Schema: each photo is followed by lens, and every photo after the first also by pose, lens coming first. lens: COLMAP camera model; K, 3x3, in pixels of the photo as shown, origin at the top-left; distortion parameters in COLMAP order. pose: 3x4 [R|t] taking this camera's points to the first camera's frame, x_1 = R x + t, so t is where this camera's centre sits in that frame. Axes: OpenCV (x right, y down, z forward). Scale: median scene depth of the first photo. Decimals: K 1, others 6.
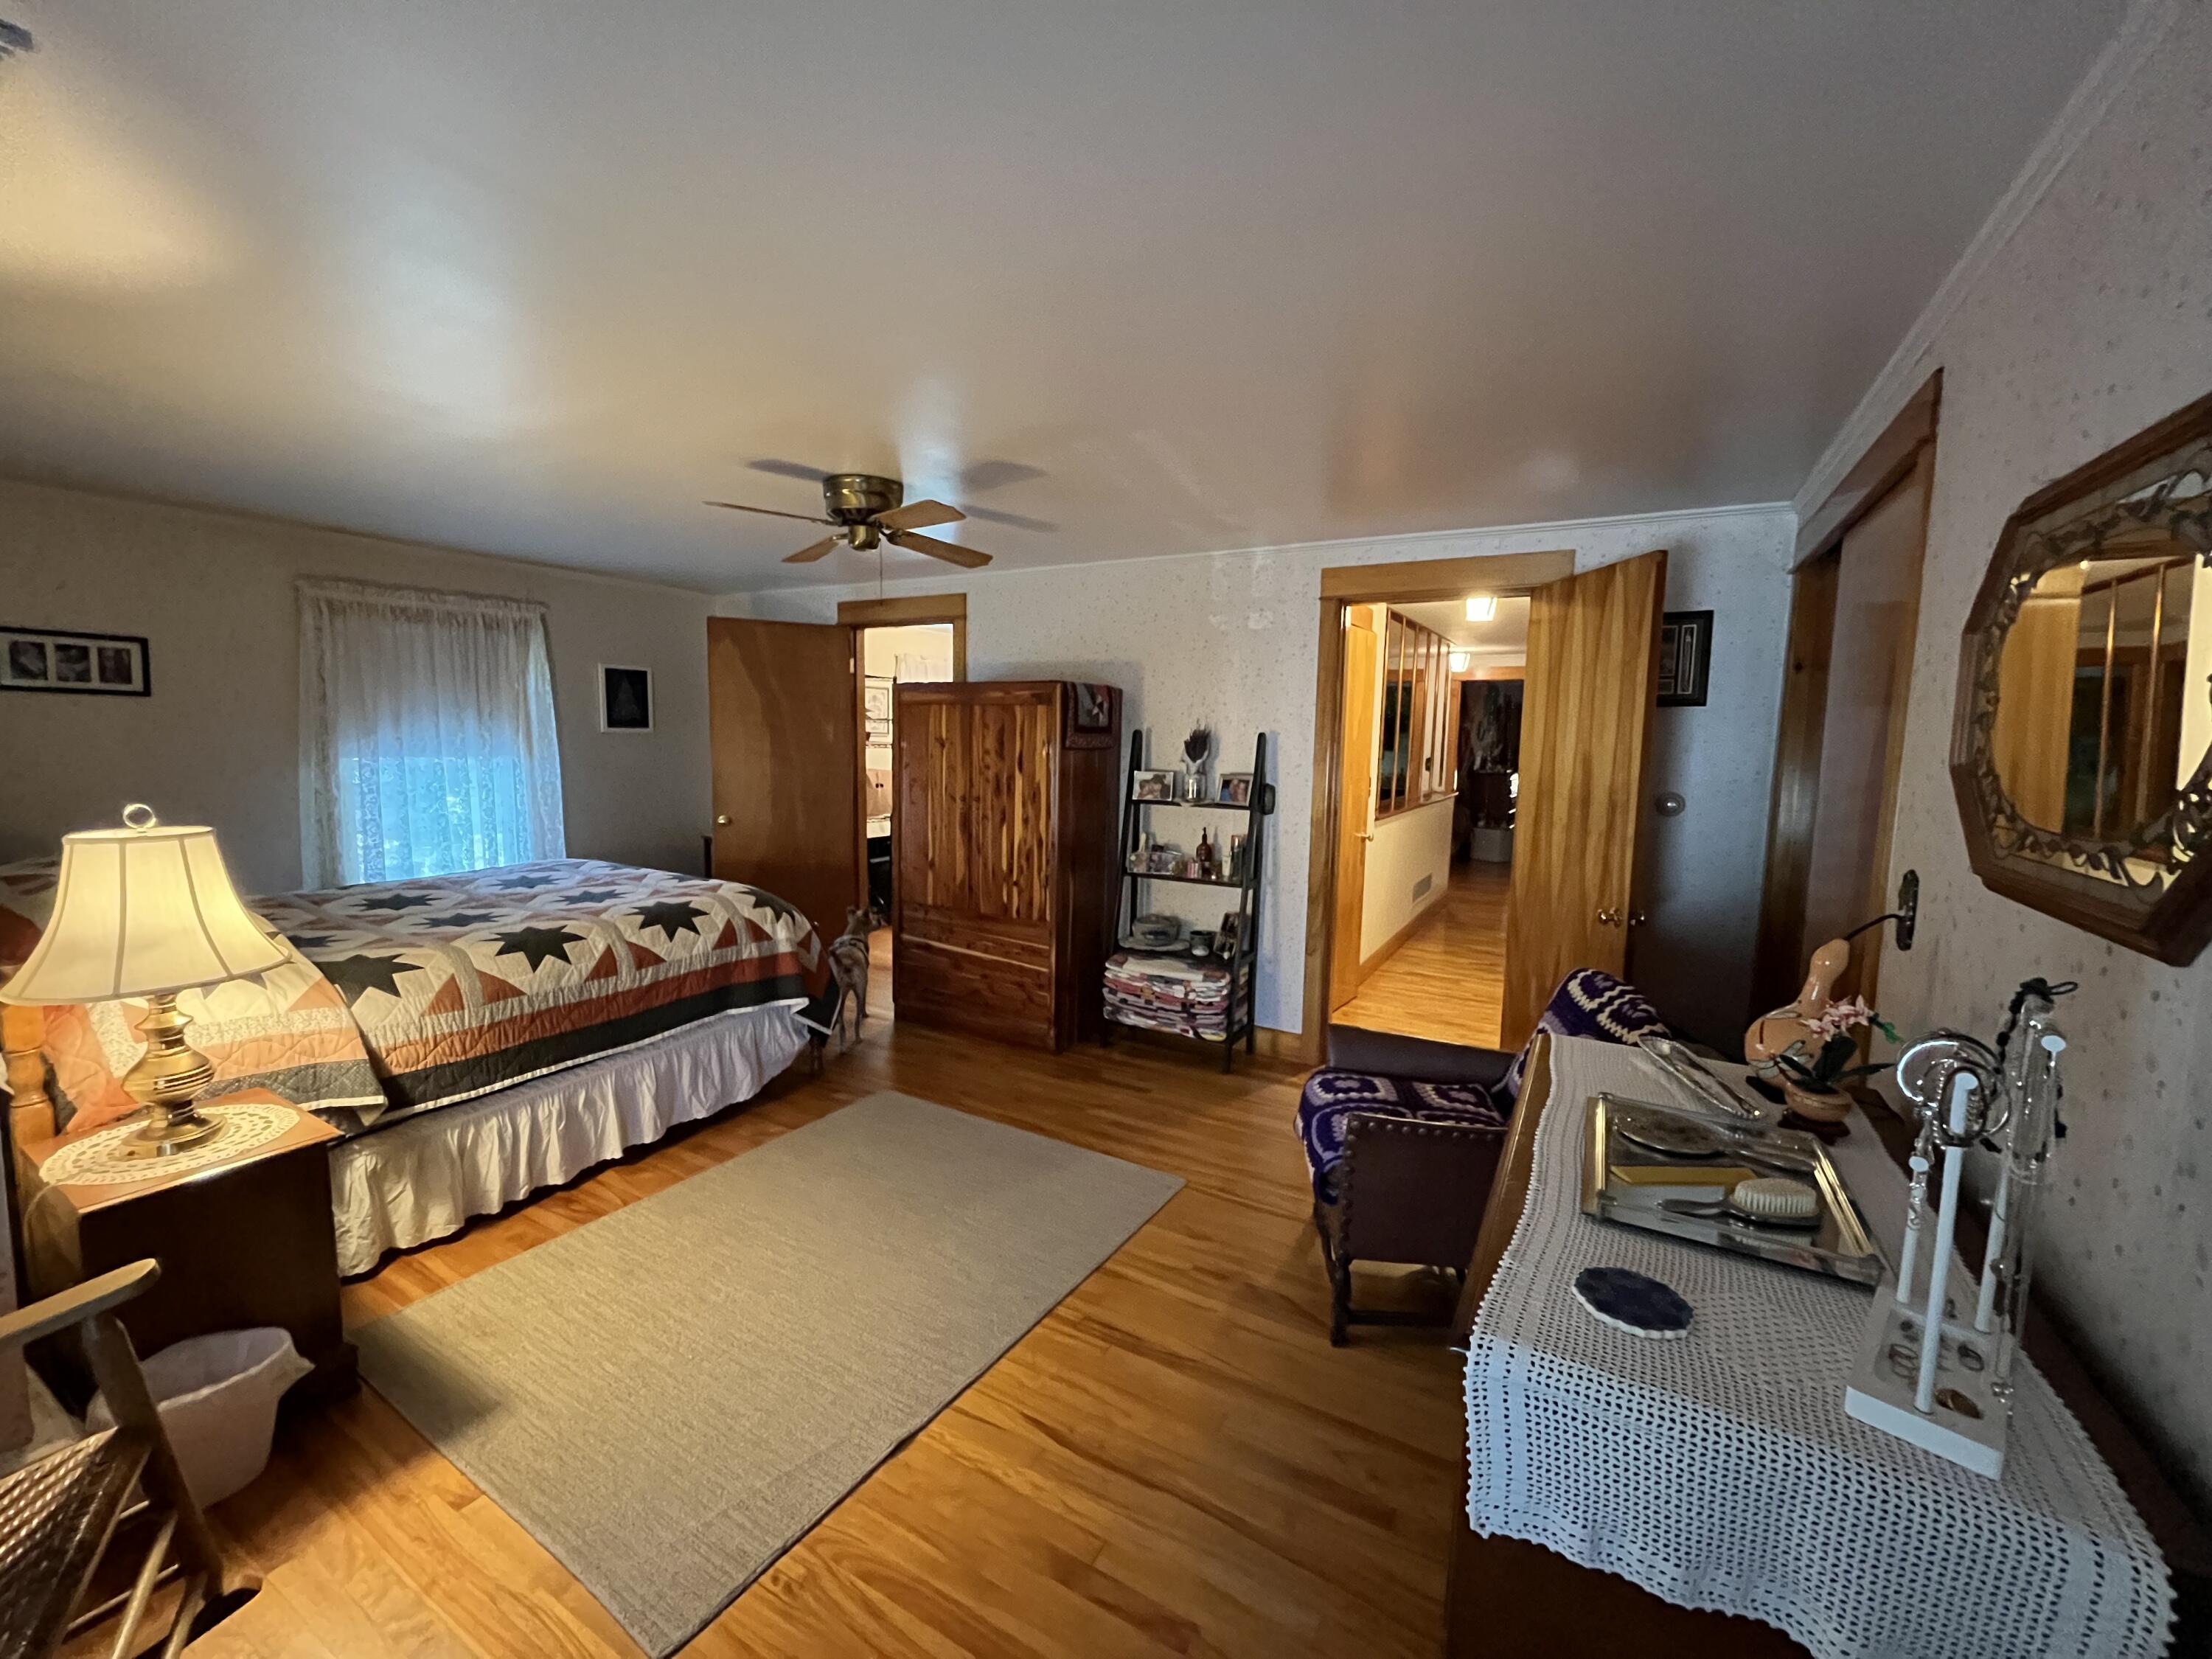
lens RADIAL K [[898.1, 0, 1103.2], [0, 898.1, 818.7], [0, 0, 1]] dist [0.000426, 0.000264]
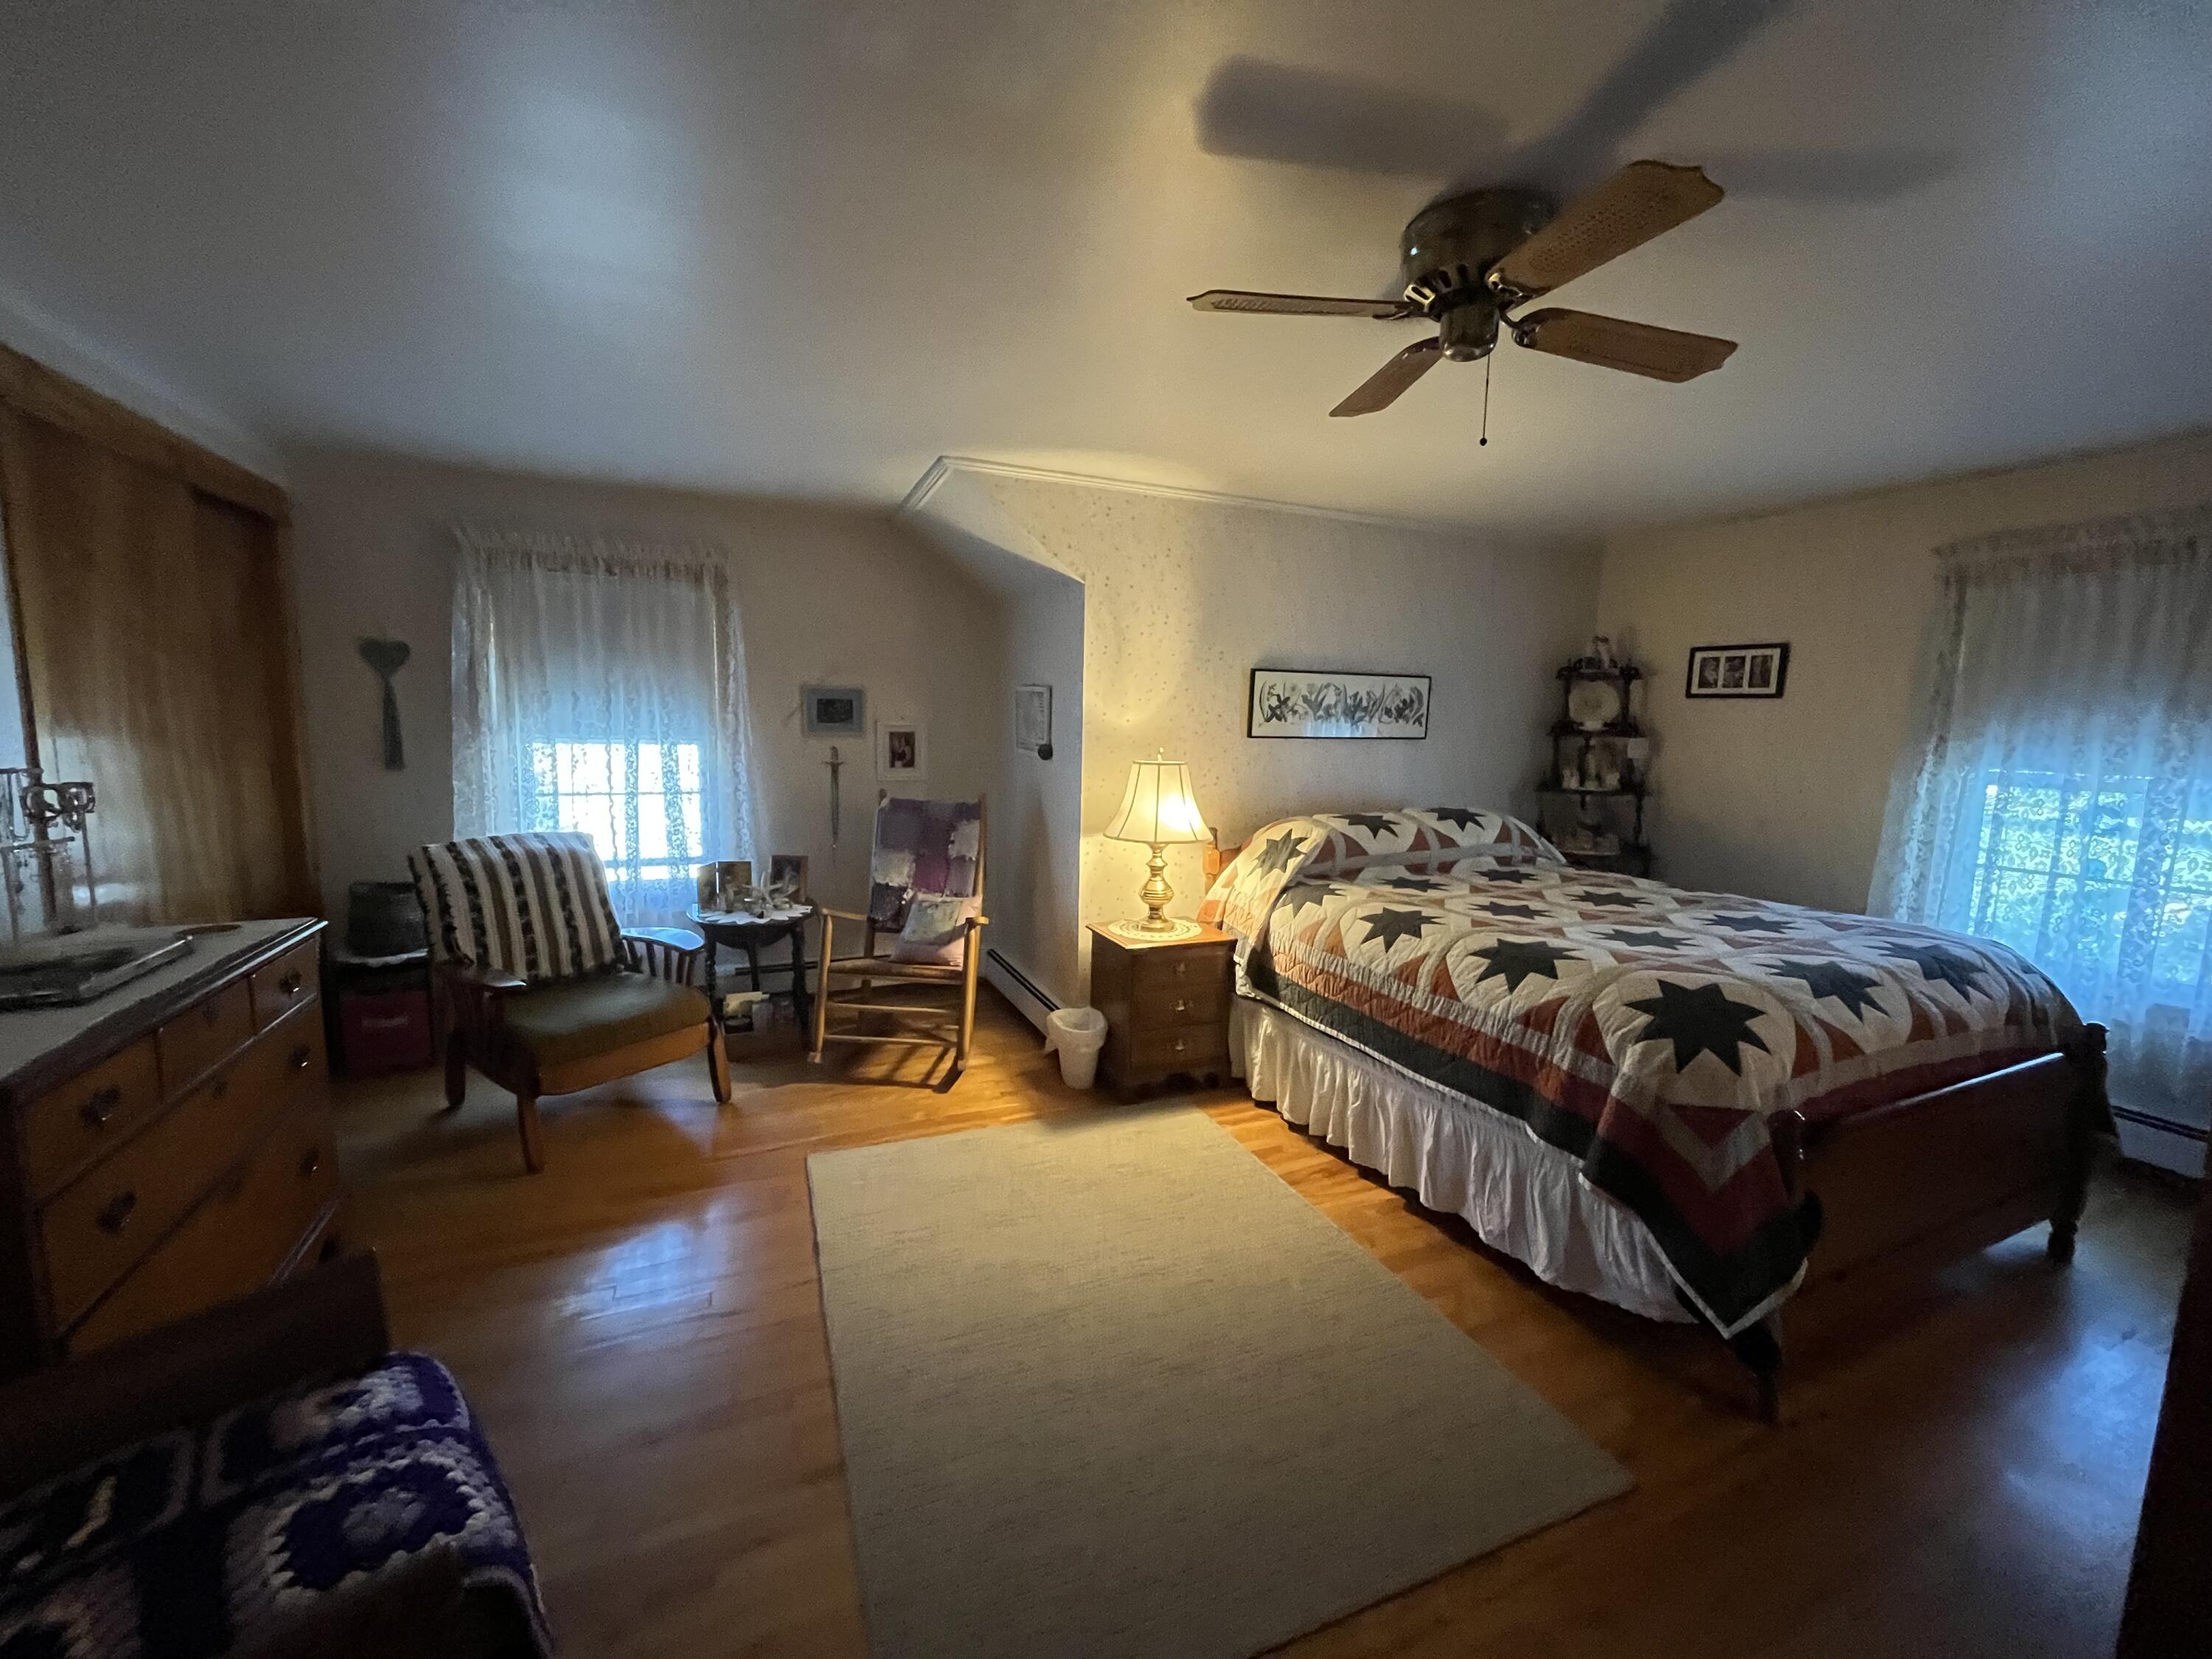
lens RADIAL K [[898.1, 0, 1102.1], [0, 898.1, 838.4], [0, 0, 1]] dist [0.000426, 0.000264]
pose [[-0.583781, 0.075482, -0.808395, 0.314725], [-0.114265, 0.978121, 0.173846, -0.080051], [0.803830, 0.193860, -0.562383, 1.163228]]
